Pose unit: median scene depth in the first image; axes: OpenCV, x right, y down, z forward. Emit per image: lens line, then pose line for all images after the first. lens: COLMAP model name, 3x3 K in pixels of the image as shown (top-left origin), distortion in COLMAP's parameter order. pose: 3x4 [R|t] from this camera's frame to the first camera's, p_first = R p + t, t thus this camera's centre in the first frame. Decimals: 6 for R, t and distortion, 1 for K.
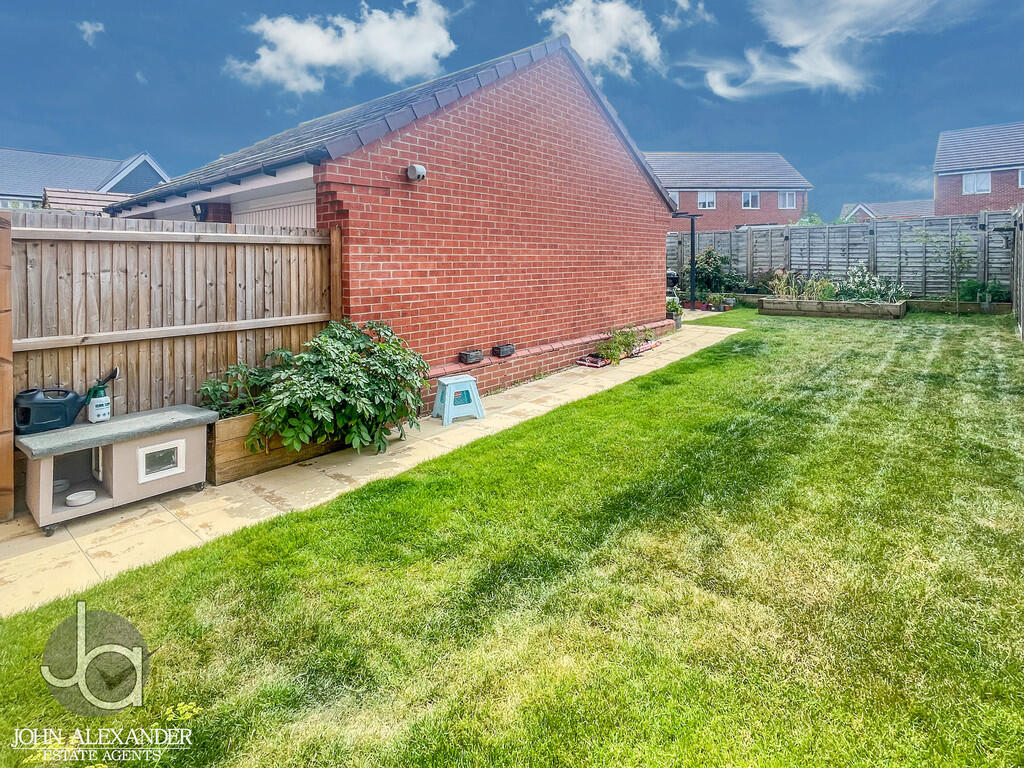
lens RADIAL K [[492.3, 0, 512.0], [0, 492.3, 384.0], [0, 0, 1]] dist [0.004549, 0.000038]
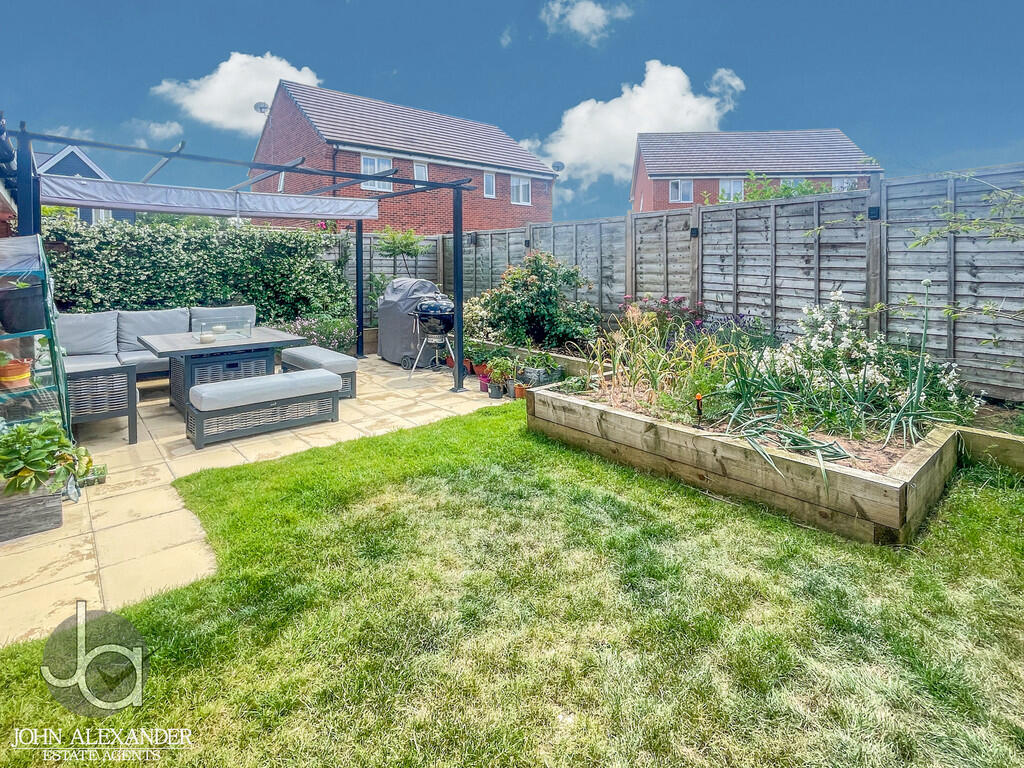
lens RADIAL K [[484.8, 0, 512.0], [0, 484.8, 384.0], [0, 0, 1]] dist [0.011527, 0.000203]
pose [[0.990000, 0.039947, -0.135295, 0.475364], [-0.040573, 0.999175, -0.001873, -0.155187], [0.135109, 0.007344, 0.990804, 0.557717]]
